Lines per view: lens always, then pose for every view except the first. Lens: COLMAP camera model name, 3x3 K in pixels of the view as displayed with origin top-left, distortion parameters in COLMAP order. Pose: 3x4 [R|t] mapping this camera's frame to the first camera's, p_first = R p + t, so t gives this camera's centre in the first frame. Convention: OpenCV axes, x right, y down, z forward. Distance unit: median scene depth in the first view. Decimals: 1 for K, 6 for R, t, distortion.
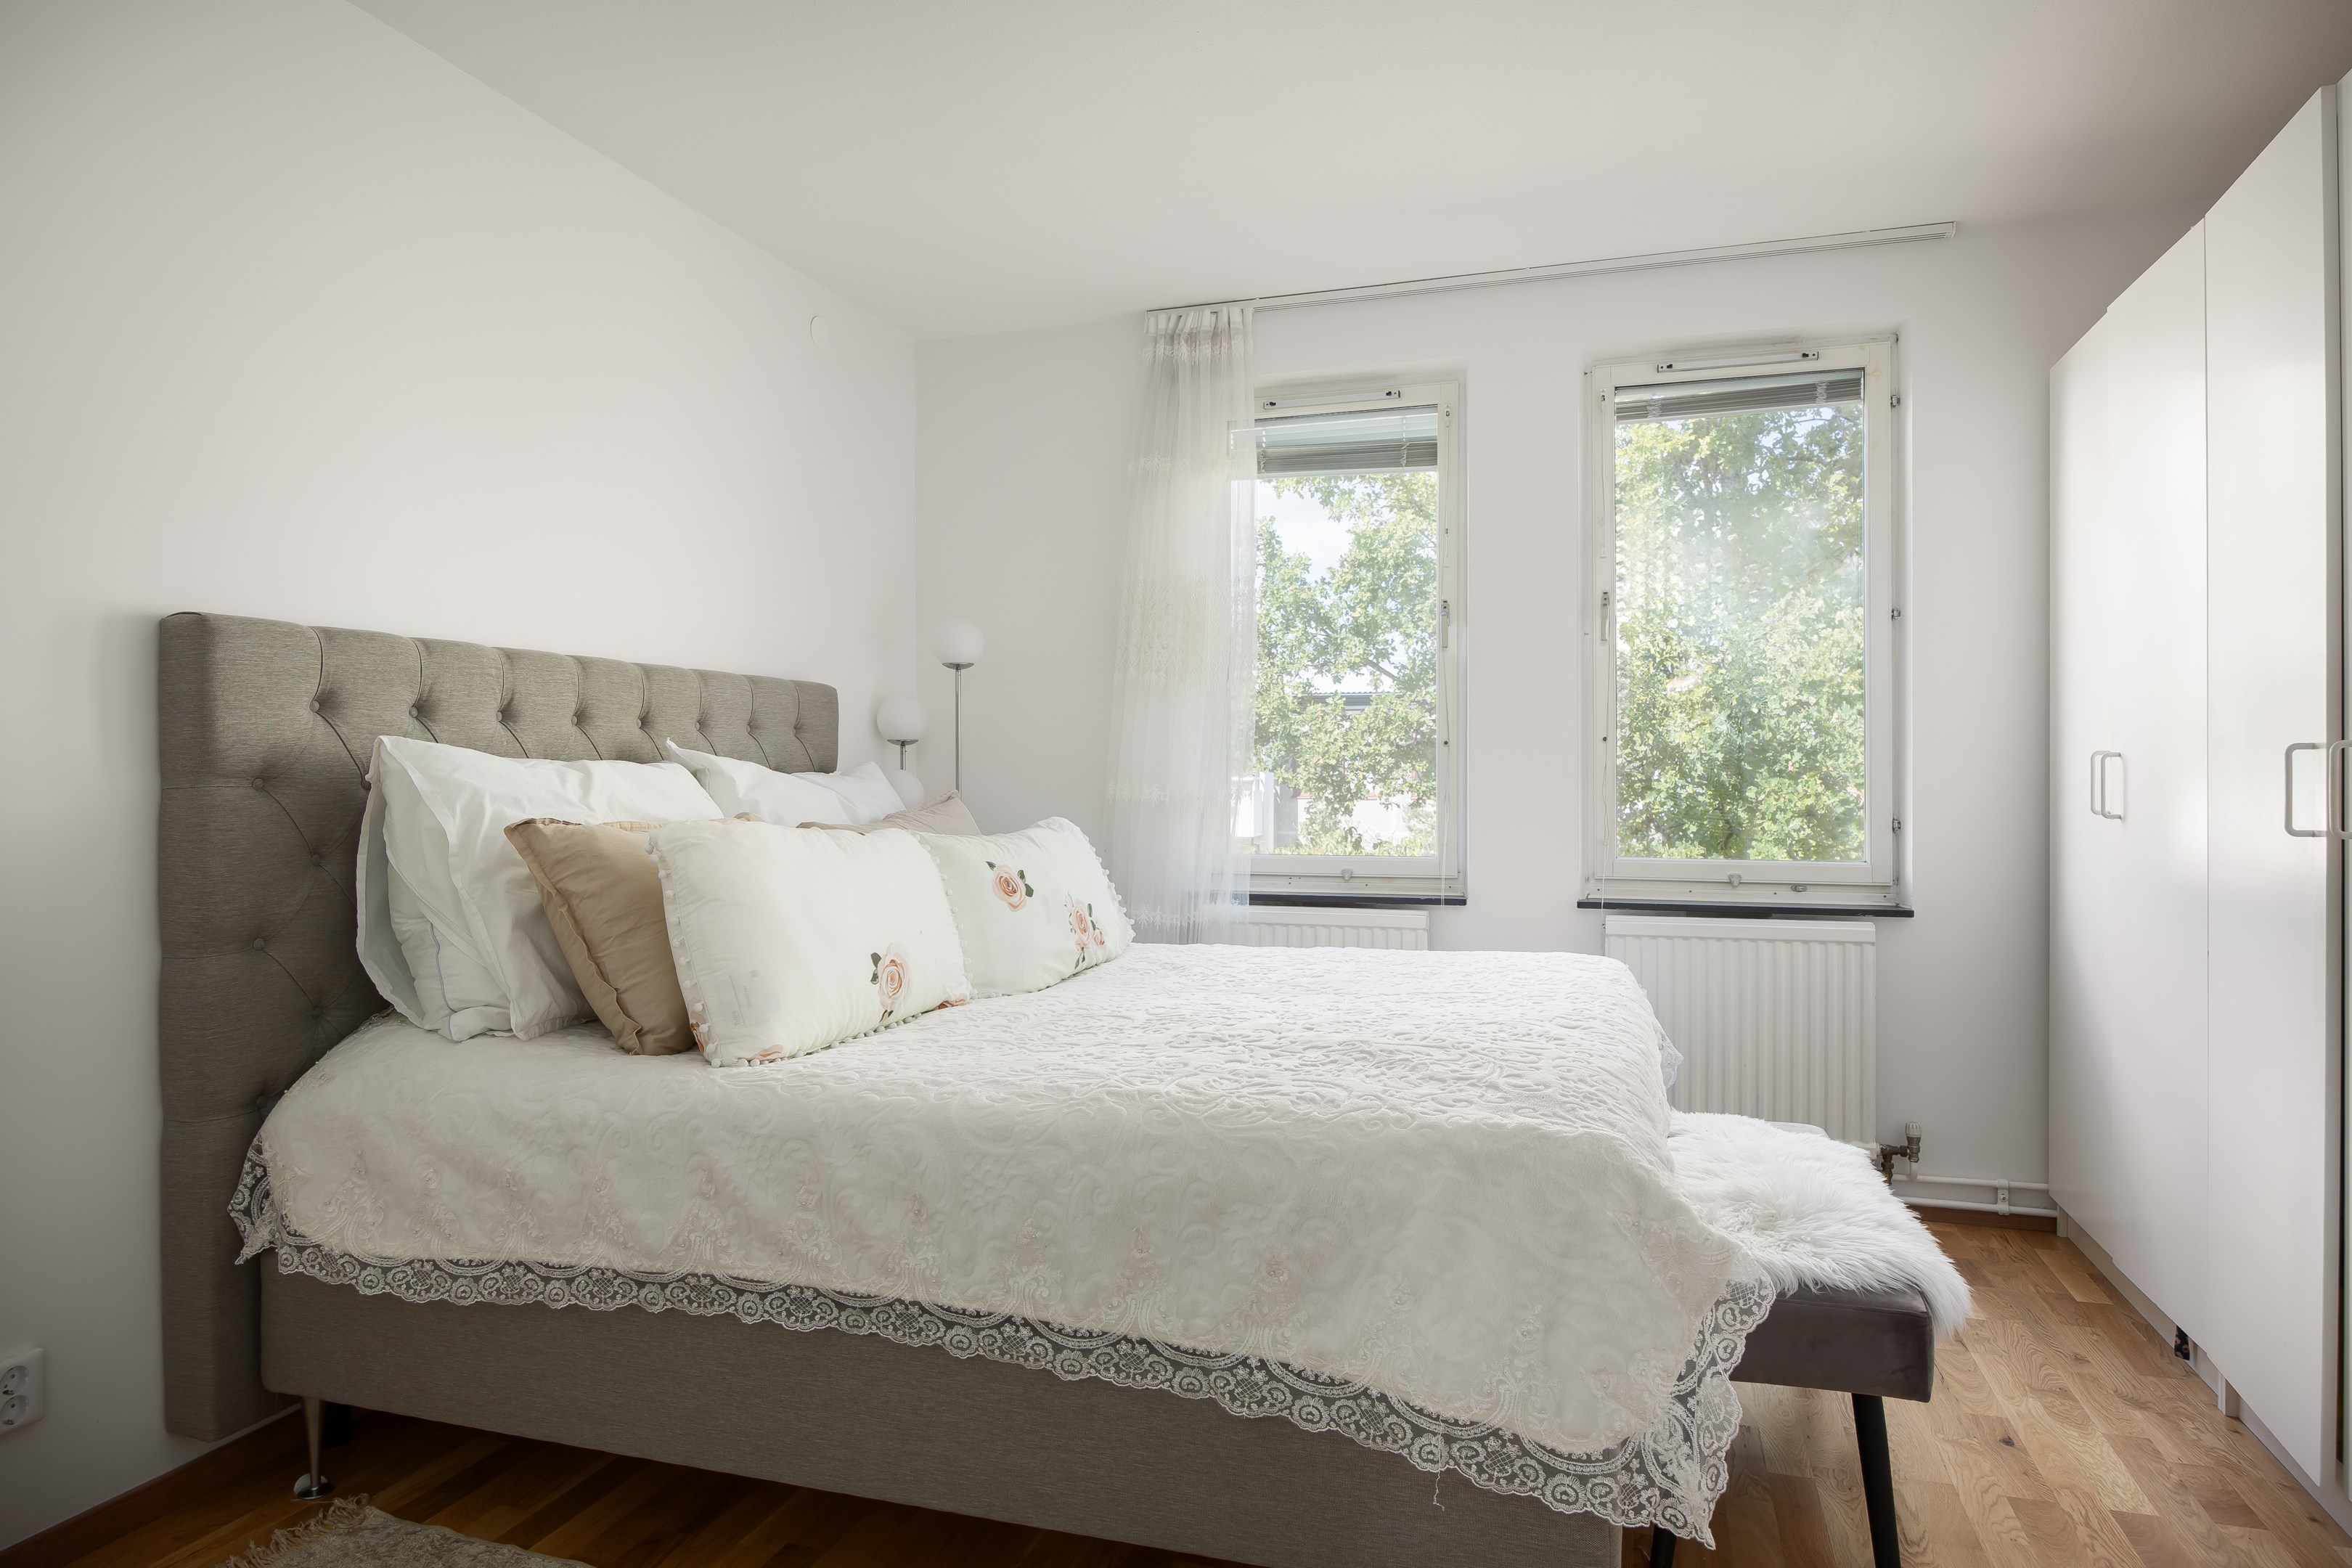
lens RADIAL K [[1448.3, 0, 1175.0], [0, 1448.3, 799.9], [0, 0, 1]] dist [-0.010776, 0.000423]
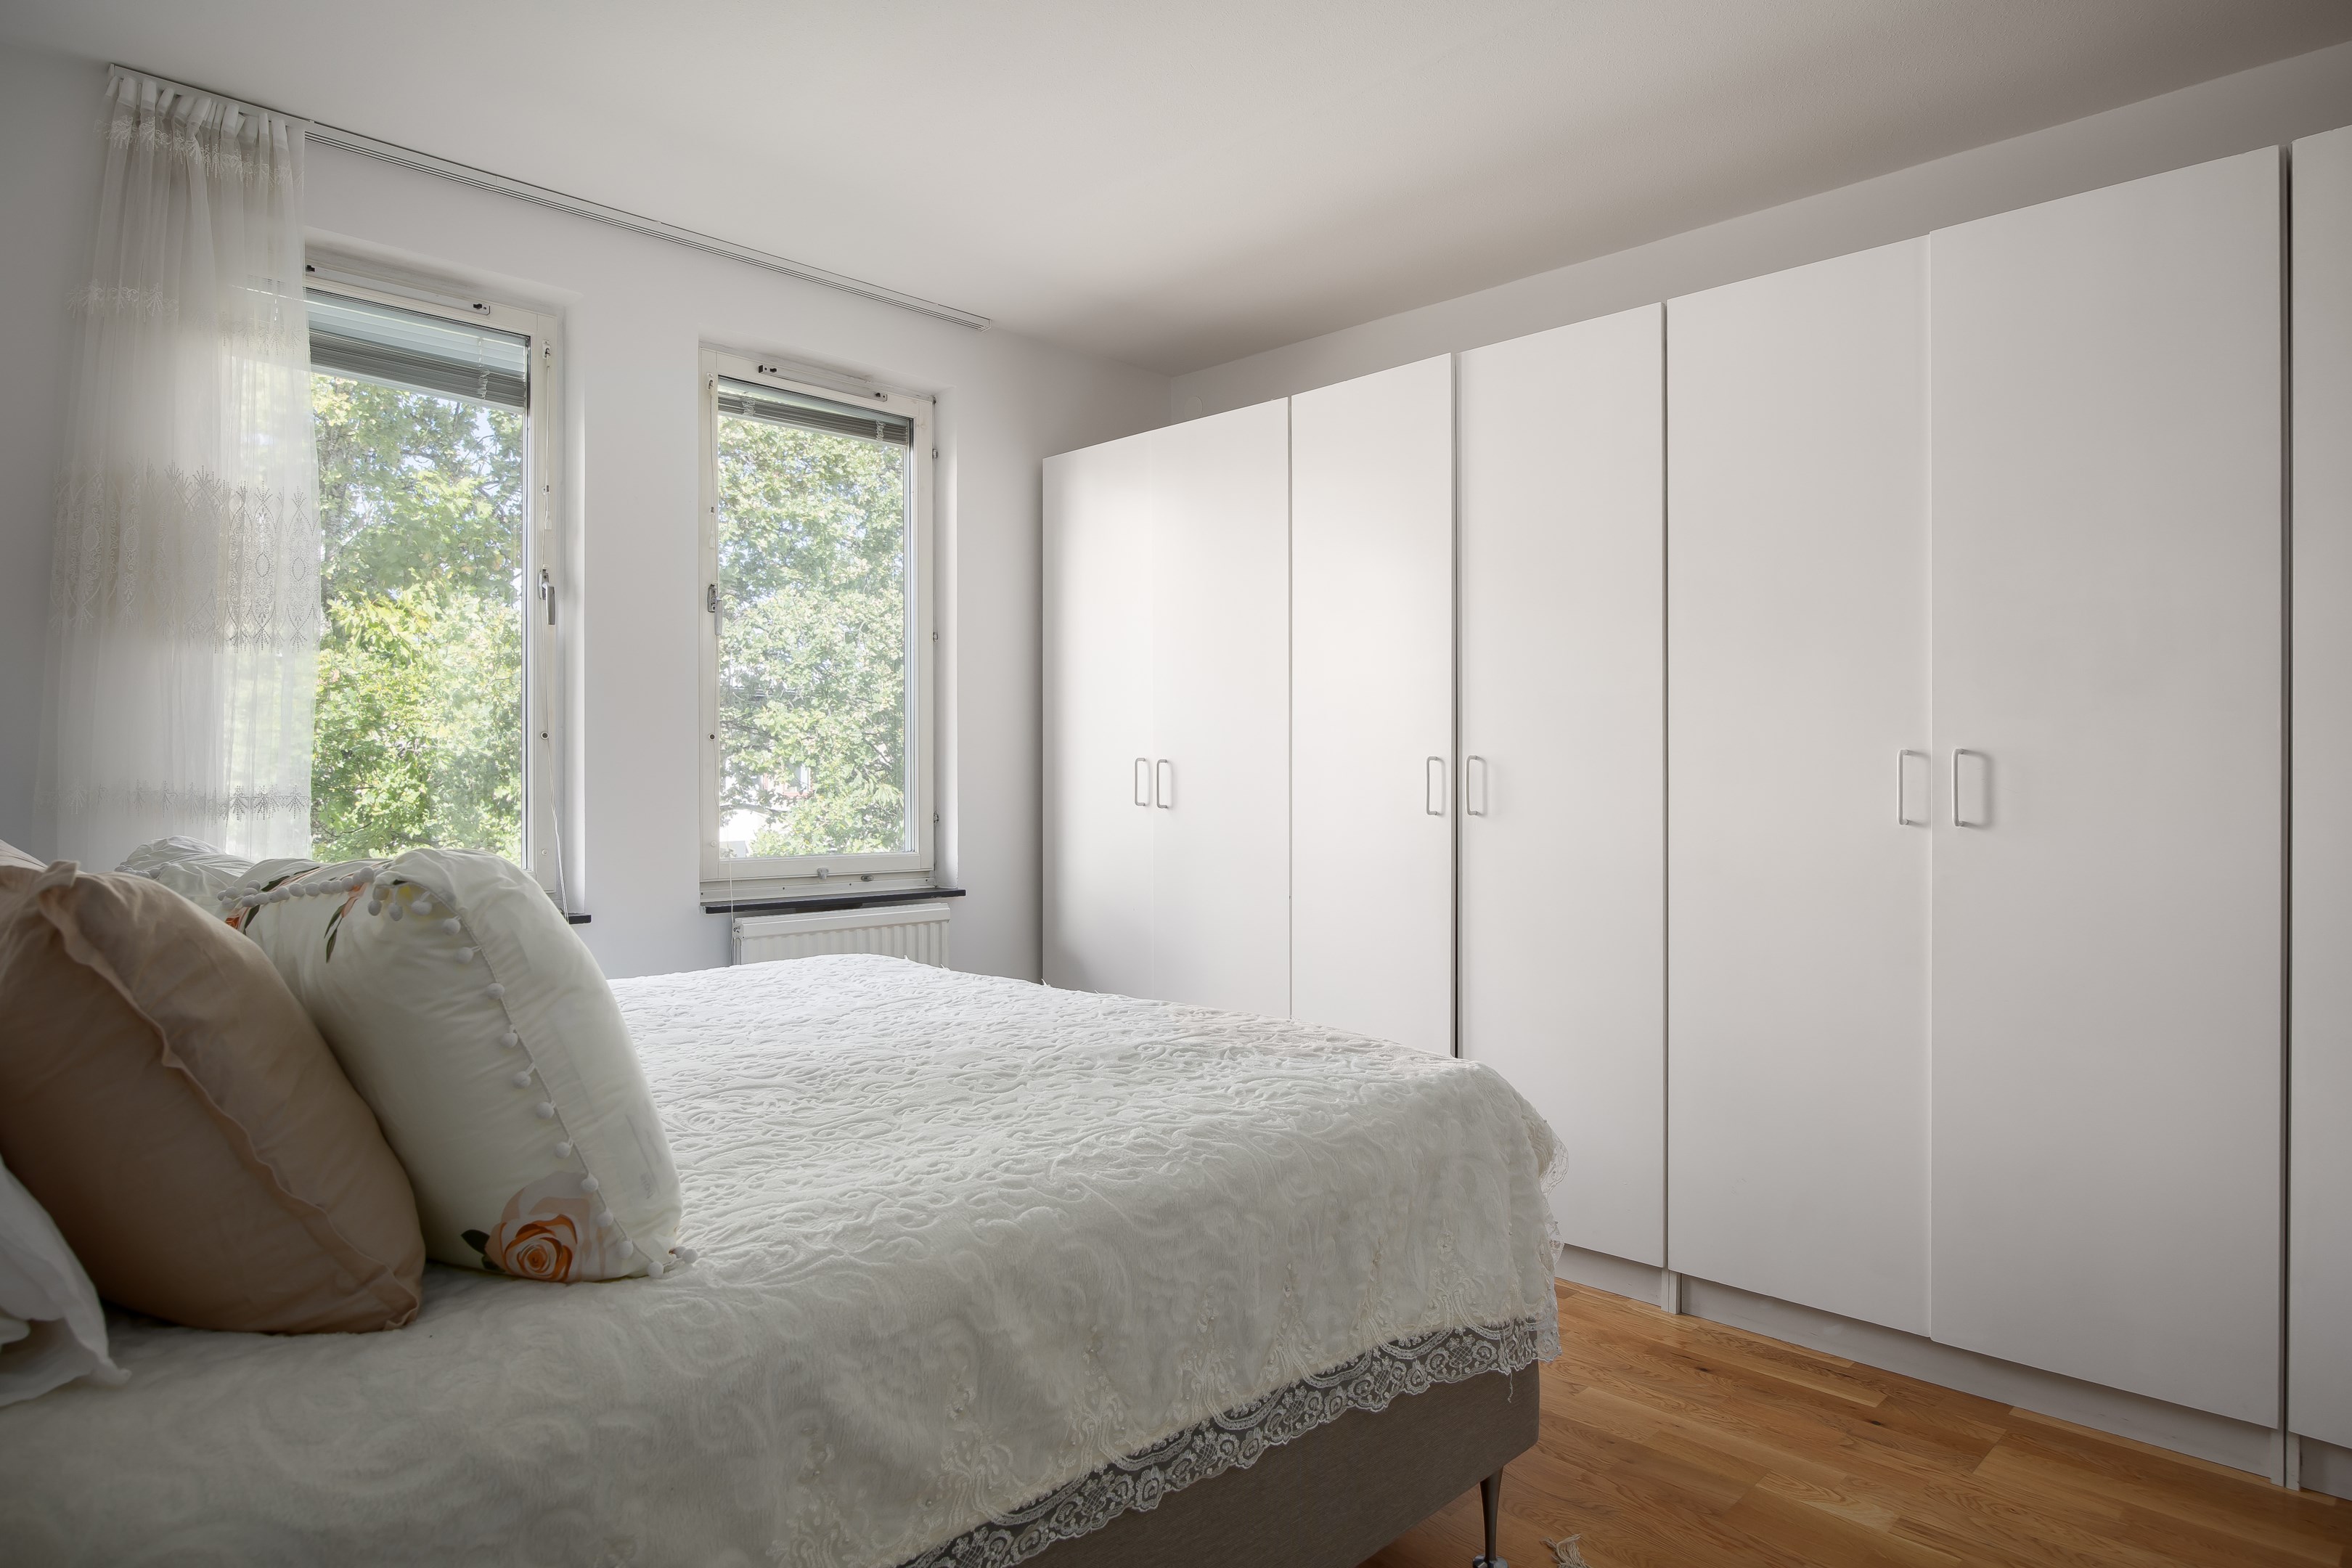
lens RADIAL K [[1394.1, 0, 1176.0], [0, 1394.1, 784.0], [0, 0, 1]] dist [-0.002556, 0.000482]
pose [[0.437286, -0.002573, 0.899319, -0.424214], [0.011715, 0.999927, -0.002835, -0.004620], [-0.899246, 0.011775, 0.437284, 0.332494]]
